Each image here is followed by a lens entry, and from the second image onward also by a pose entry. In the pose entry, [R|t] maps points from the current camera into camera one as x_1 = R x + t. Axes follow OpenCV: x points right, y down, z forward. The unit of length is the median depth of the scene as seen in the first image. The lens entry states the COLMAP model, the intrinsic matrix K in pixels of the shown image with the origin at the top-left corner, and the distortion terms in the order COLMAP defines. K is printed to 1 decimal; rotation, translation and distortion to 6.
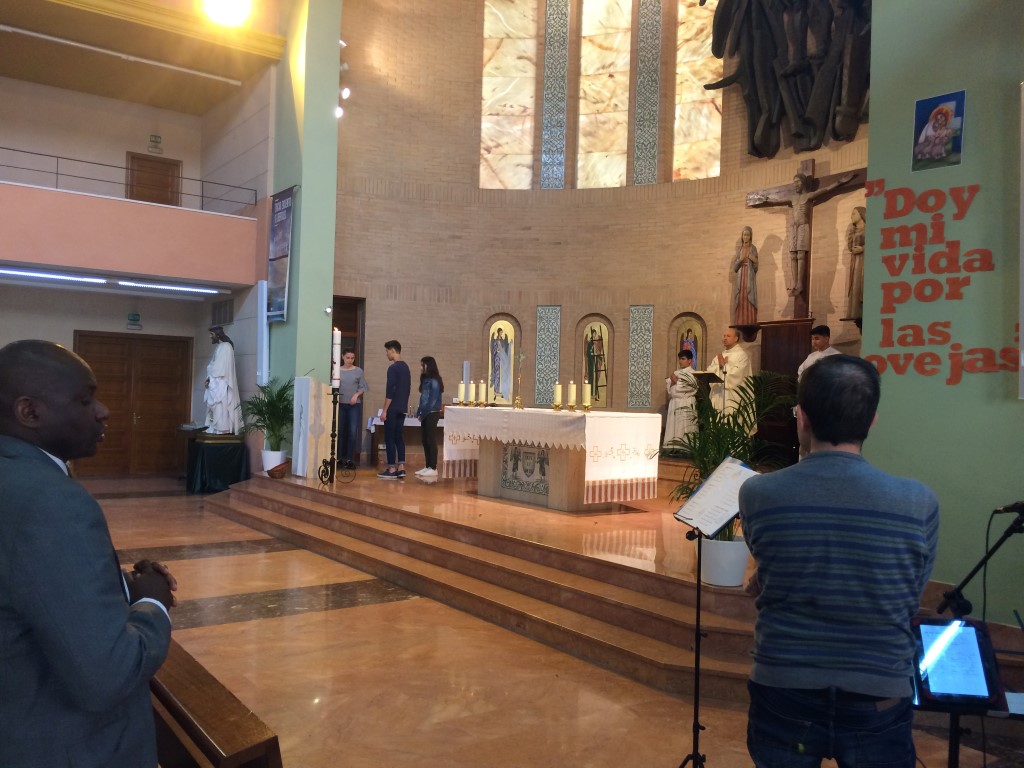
lens RADIAL K [[882.0, 0, 508.2], [0, 882.0, 381.1], [0, 0, 1]] dist [0.083524, -0.116879]
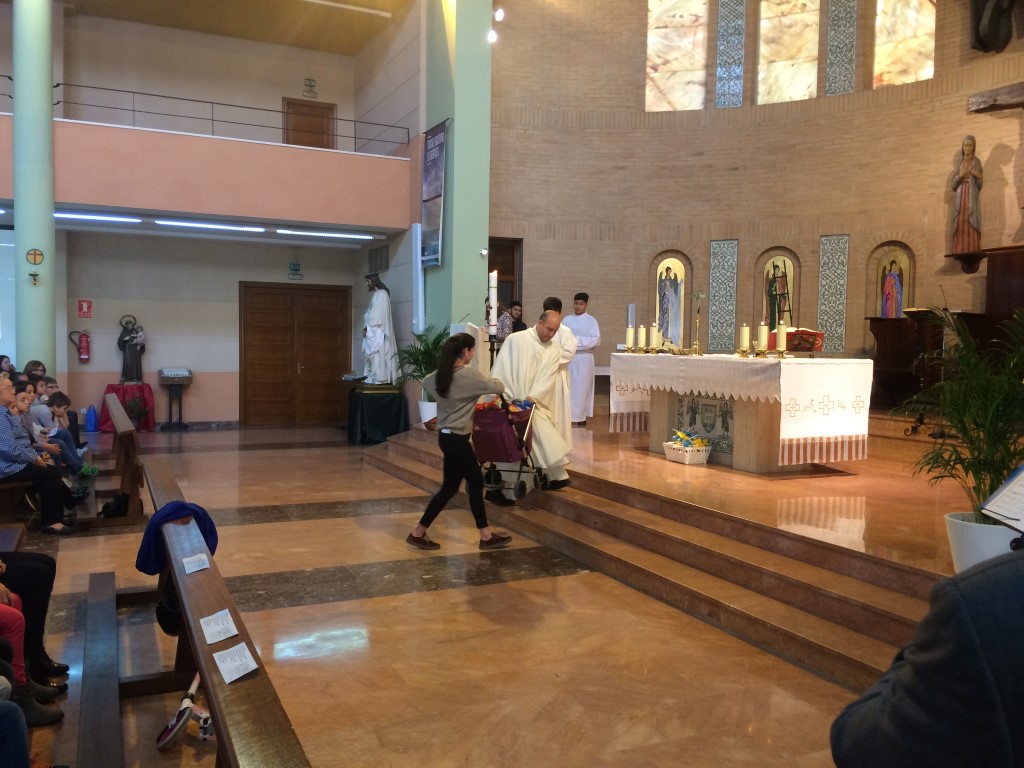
lens RADIAL K [[882.0, 0, 509.2], [0, 882.0, 383.2], [0, 0, 1]] dist [0.083524, -0.116879]
pose [[0.984408, -0.005233, -0.175820, -0.011309], [0.016141, 0.998027, 0.060669, 0.001778], [0.175156, -0.062561, 0.982551, 0.066772]]
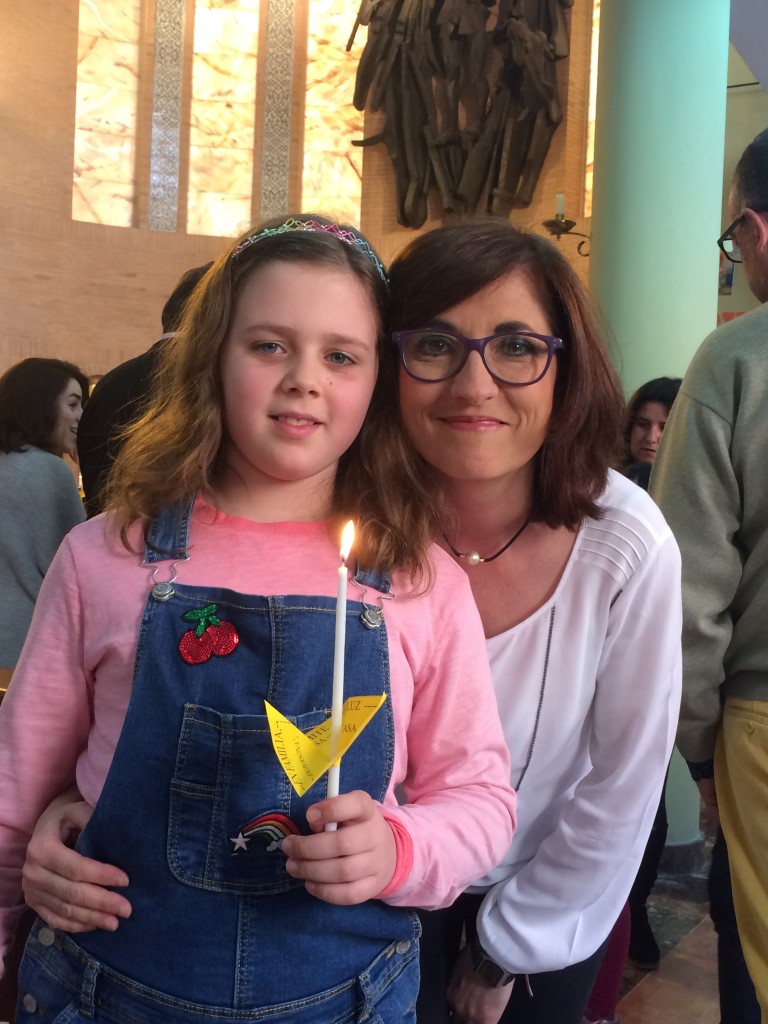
lens RADIAL K [[1243.6, 0, 385.4], [0, 1243.6, 511.3], [0, 0, 1]] dist [0.051401, 0.000000]
pose [[0.904266, 0.010509, 0.426841, -0.265248], [-0.021665, 0.999539, 0.021289, 0.018924], [-0.426420, -0.028499, 0.904076, -0.168920]]
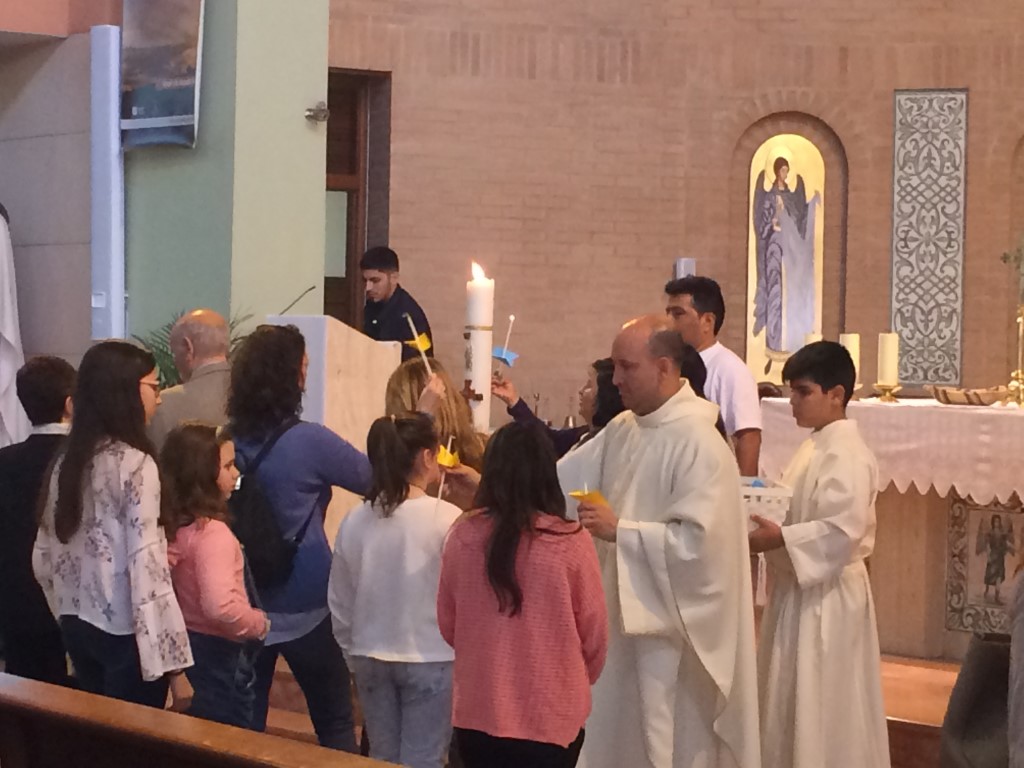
lens RADIAL K [[2885.7, 0, 511.1], [0, 2885.7, 361.4], [0, 0, 1]] dist [0.075869, 0.000000]
pose [[0.999662, -0.009582, 0.024167, -0.142067], [0.009020, 0.999689, 0.023257, -0.009628], [-0.024382, -0.023031, 0.999437, -0.093365]]
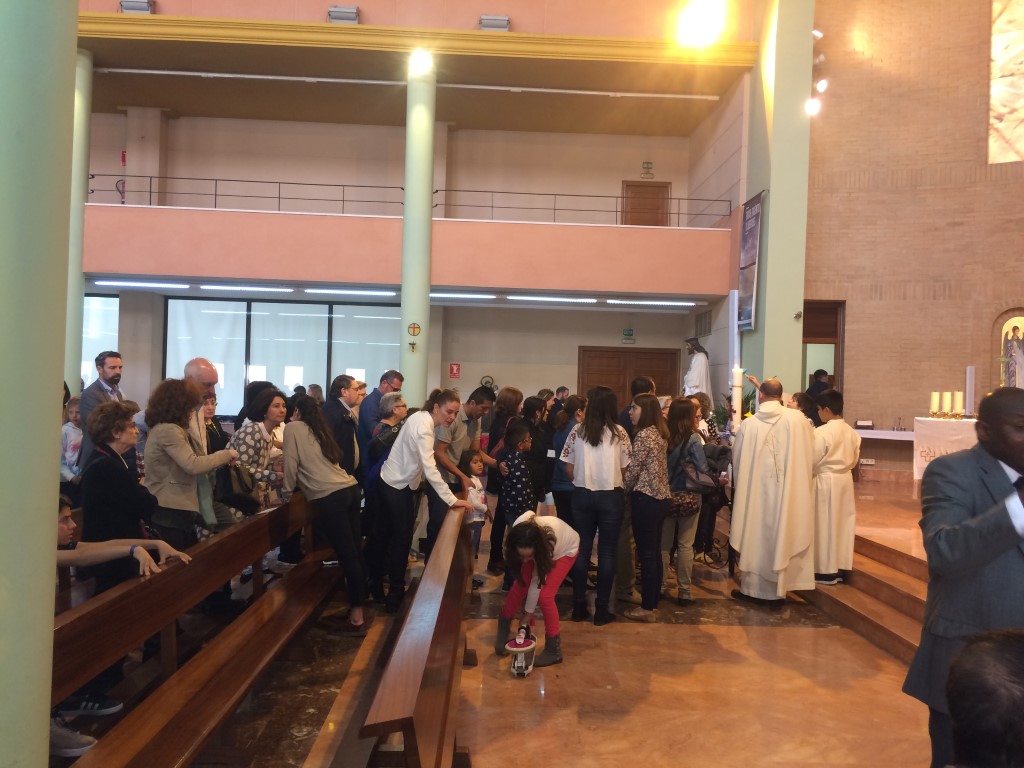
lens RADIAL K [[882.0, 0, 513.0], [0, 882.0, 385.6], [0, 0, 1]] dist [0.083524, -0.116879]
pose [[0.835383, -0.007848, -0.549612, 0.060144], [0.004057, 0.999959, -0.008112, 0.001554], [0.549653, 0.004547, 0.835381, 0.026295]]
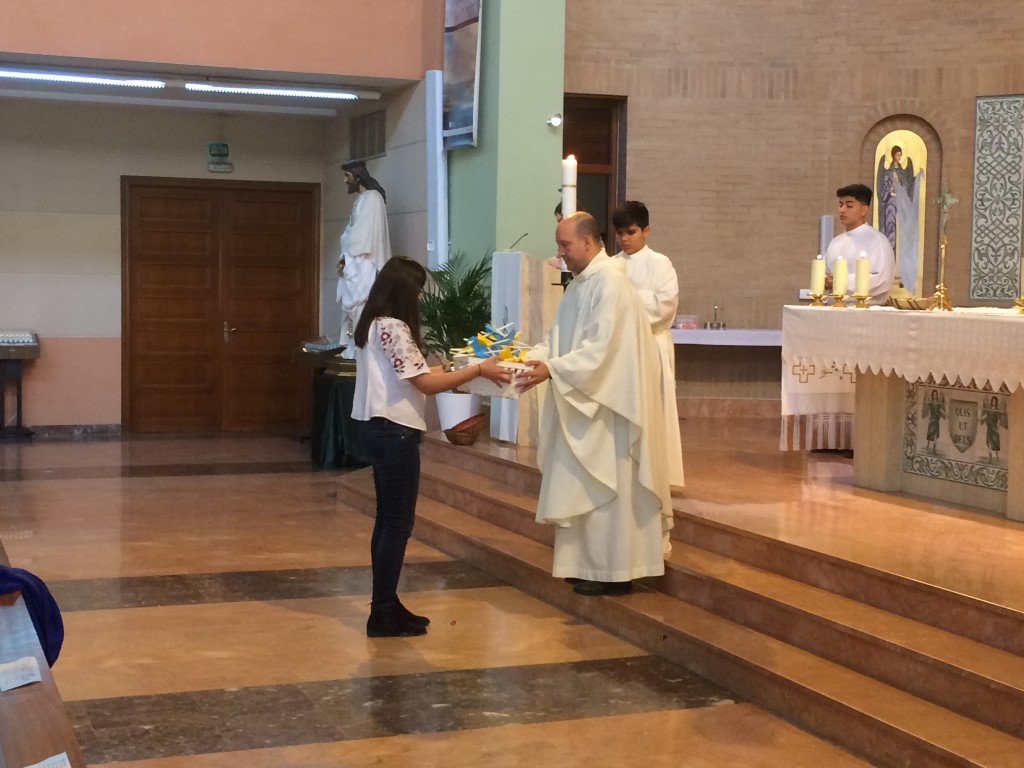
lens RADIAL K [[1606.7, 0, 508.2], [0, 1606.7, 381.8], [0, 0, 1]] dist [0.062834, 0.000000]
pose [[0.971192, 0.002187, -0.238287, -0.004935], [0.015854, 0.997149, 0.073770, 0.001384], [0.237769, -0.075422, 0.968389, 0.064318]]
